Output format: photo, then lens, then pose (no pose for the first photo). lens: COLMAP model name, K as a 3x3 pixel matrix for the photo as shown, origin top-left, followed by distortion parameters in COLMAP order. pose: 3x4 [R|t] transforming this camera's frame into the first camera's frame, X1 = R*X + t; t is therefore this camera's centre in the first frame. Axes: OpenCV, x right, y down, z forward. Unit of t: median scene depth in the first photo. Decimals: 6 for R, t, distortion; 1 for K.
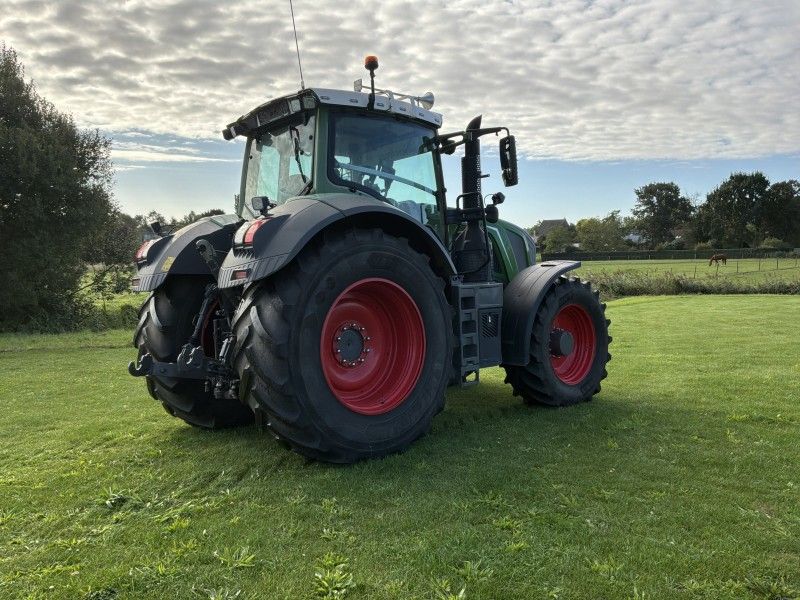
lens RADIAL K [[667.8, 0, 399.8], [0, 667.8, 299.8], [0, 0, 1]] dist [0.070471, -0.091543]
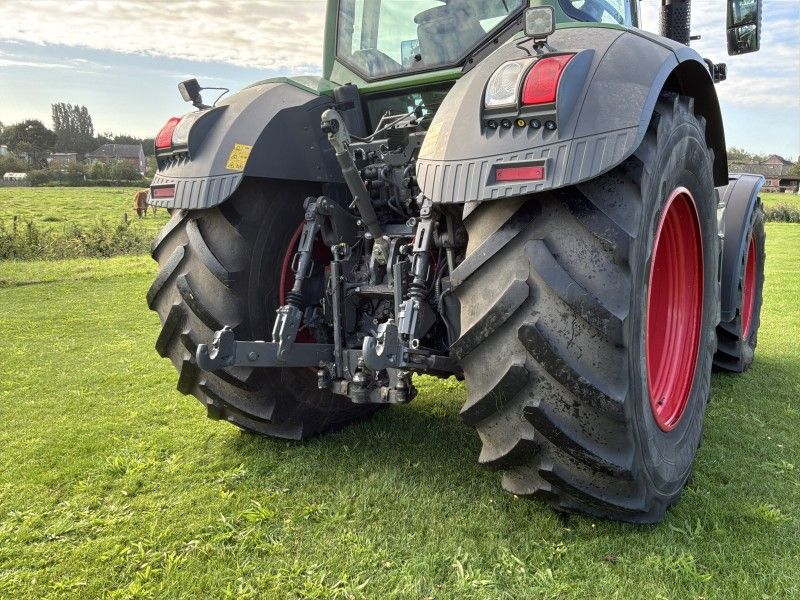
lens RADIAL K [[683.9, 0, 399.0], [0, 683.9, 325.3], [0, 0, 1]] dist [0.075531, -0.105693]
pose [[0.982175, -0.015598, 0.187320, -0.316392], [-0.009186, 0.991377, 0.130716, 0.006365], [-0.187744, -0.130107, 0.973563, 0.407173]]
